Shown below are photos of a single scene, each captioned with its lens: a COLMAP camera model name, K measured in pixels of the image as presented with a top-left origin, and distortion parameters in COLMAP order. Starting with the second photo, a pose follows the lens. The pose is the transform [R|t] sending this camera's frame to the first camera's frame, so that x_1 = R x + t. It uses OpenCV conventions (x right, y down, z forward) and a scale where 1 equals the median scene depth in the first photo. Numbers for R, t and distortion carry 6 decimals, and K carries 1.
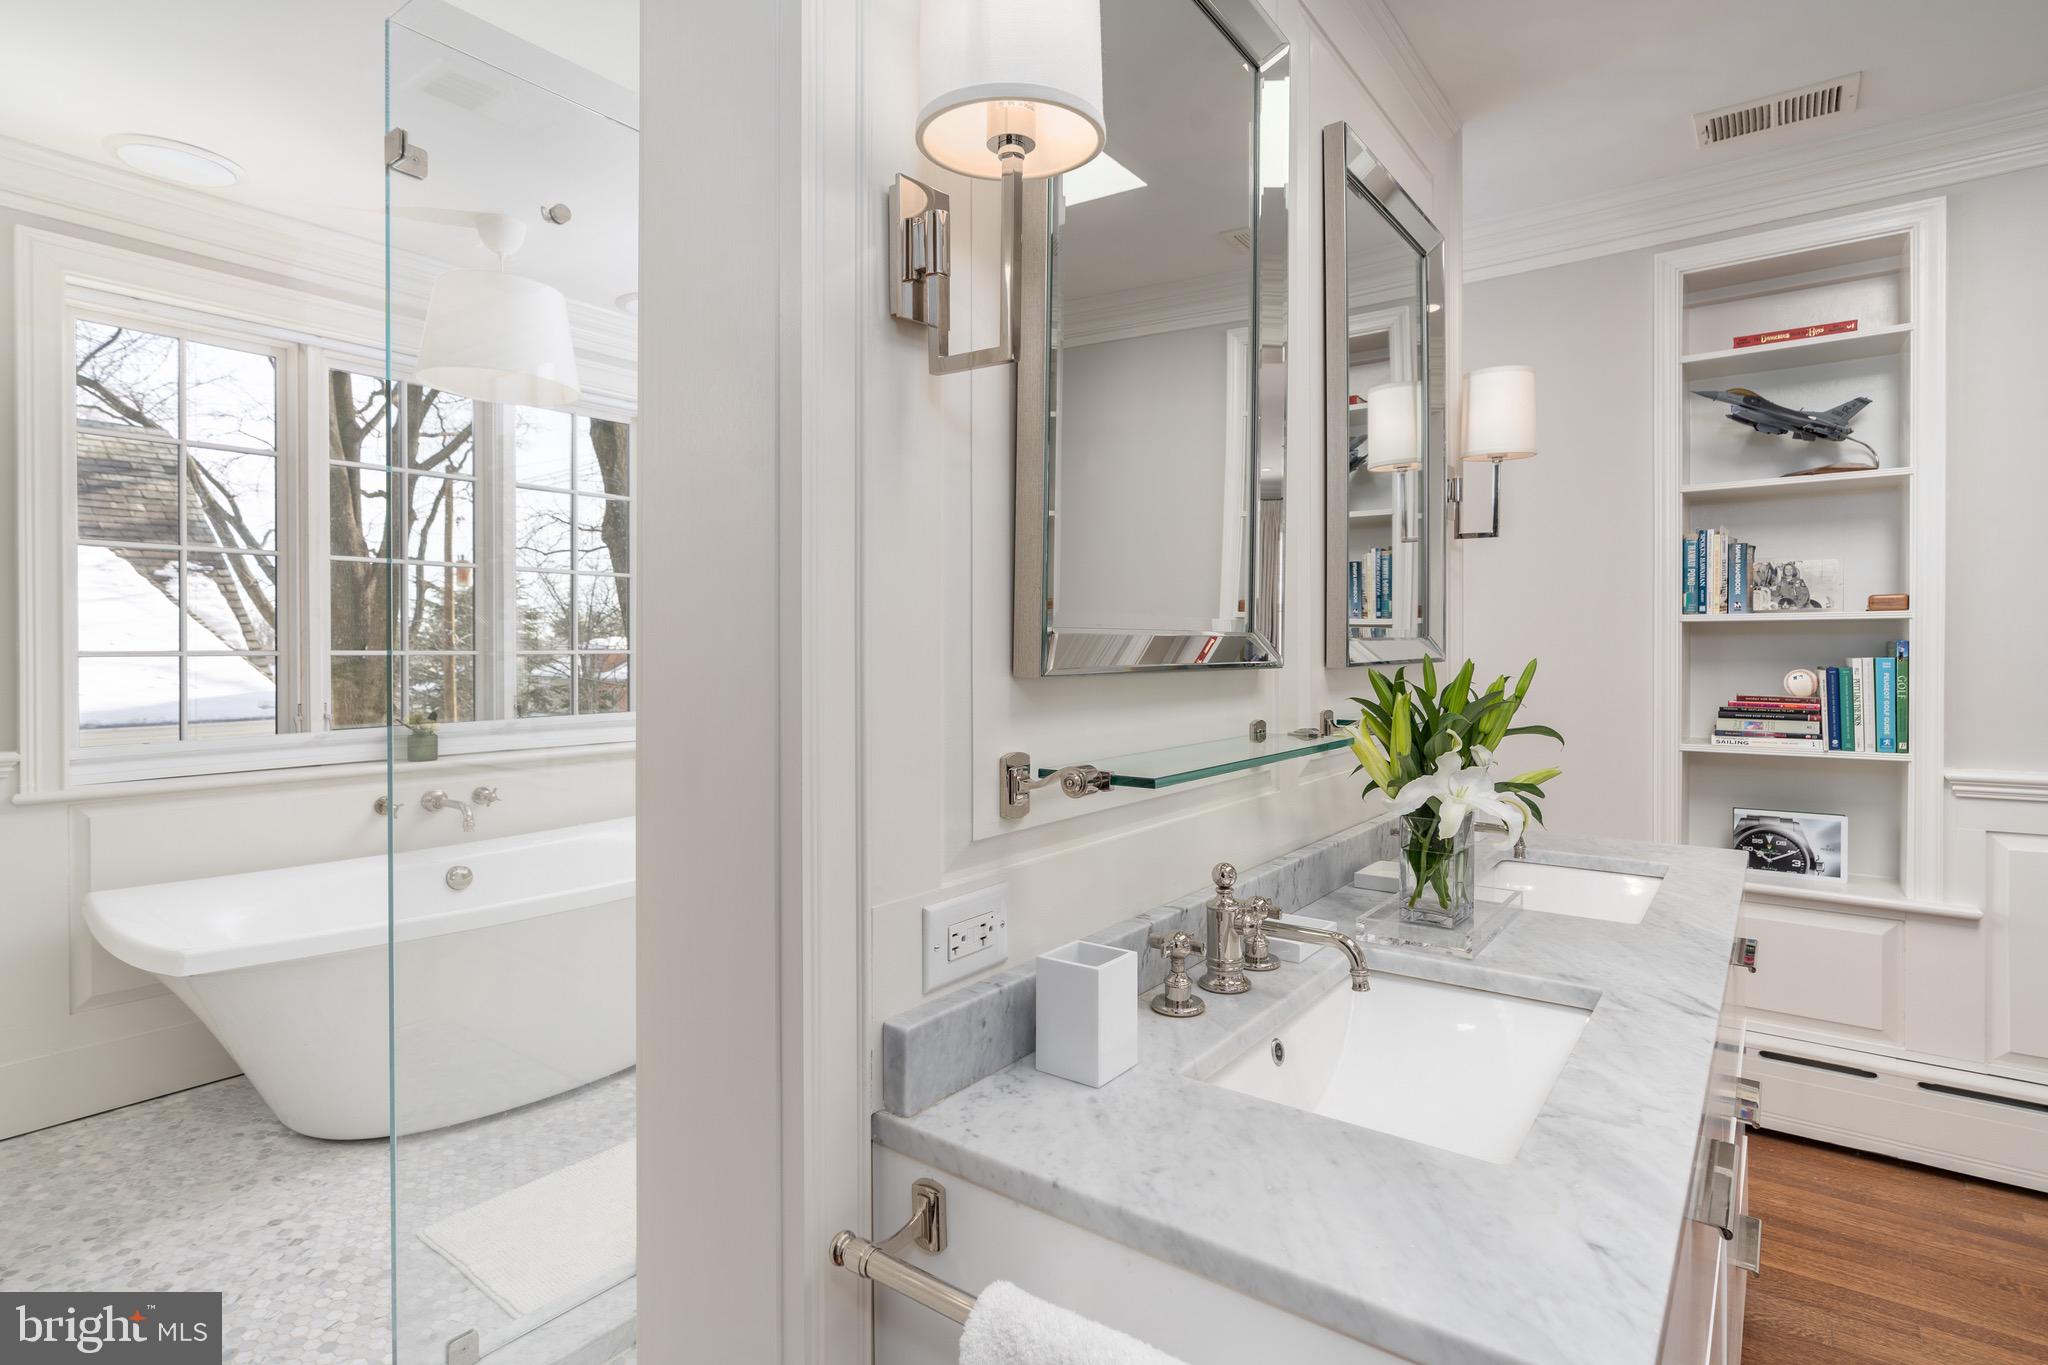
lens RADIAL K [[1002.5, 0, 1028.8], [0, 1002.5, 665.1], [0, 0, 1]] dist [-0.001336, -0.000028]
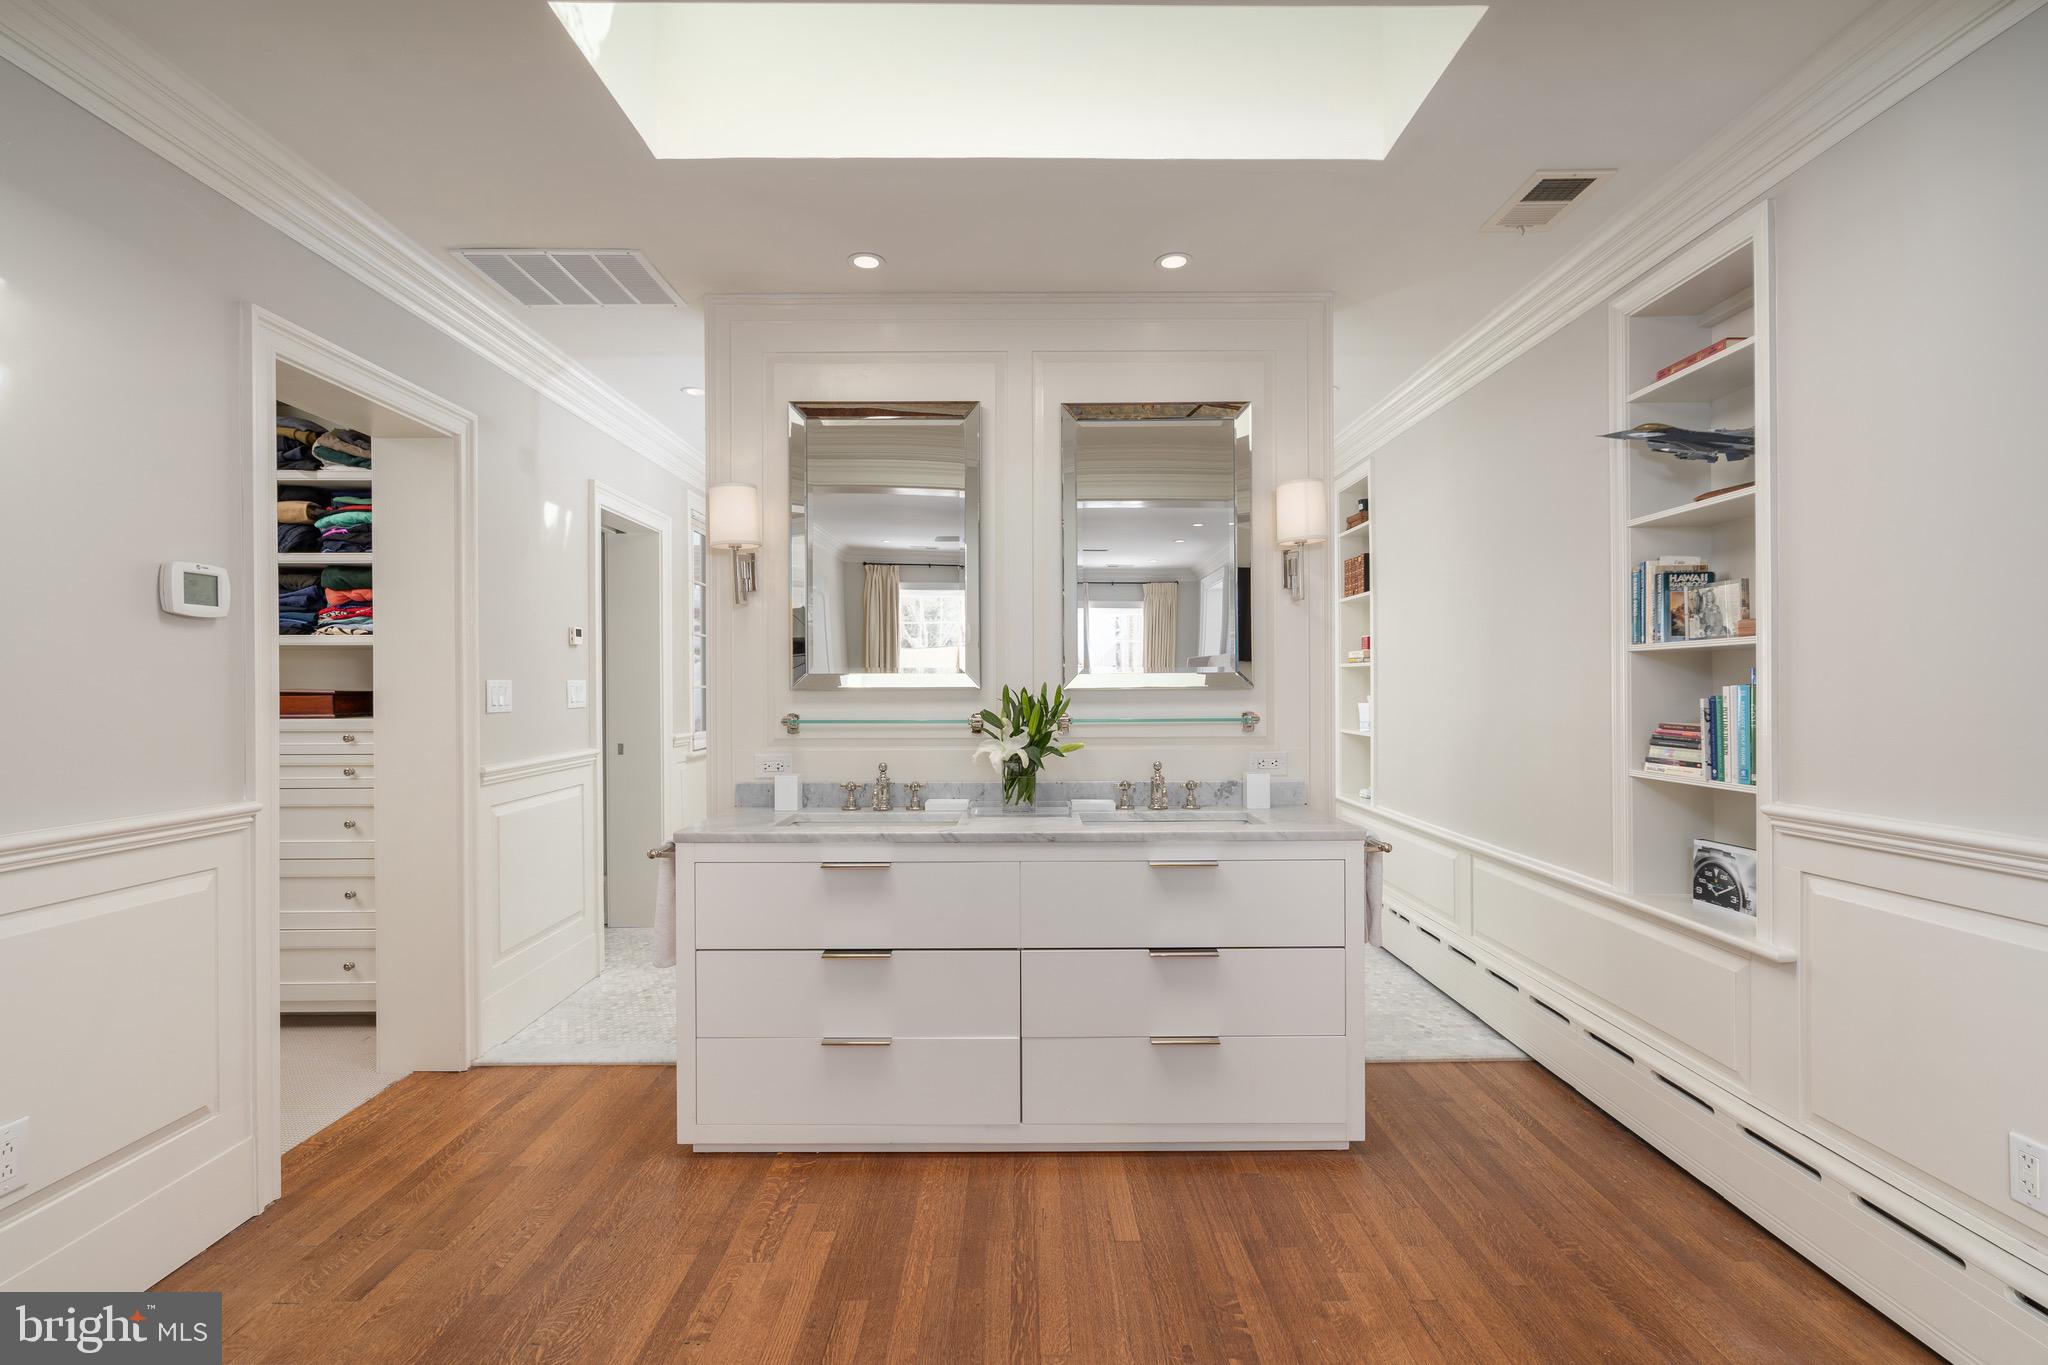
lens RADIAL K [[1002.5, 0, 1022.6], [0, 1002.5, 687.5], [0, 0, 1]] dist [-0.001336, -0.000028]
pose [[0.597250, -0.000582, -0.802055, 1.133235], [-0.008476, 0.999939, -0.007037, 0.006752], [0.802011, 0.011001, 0.597209, -0.124484]]
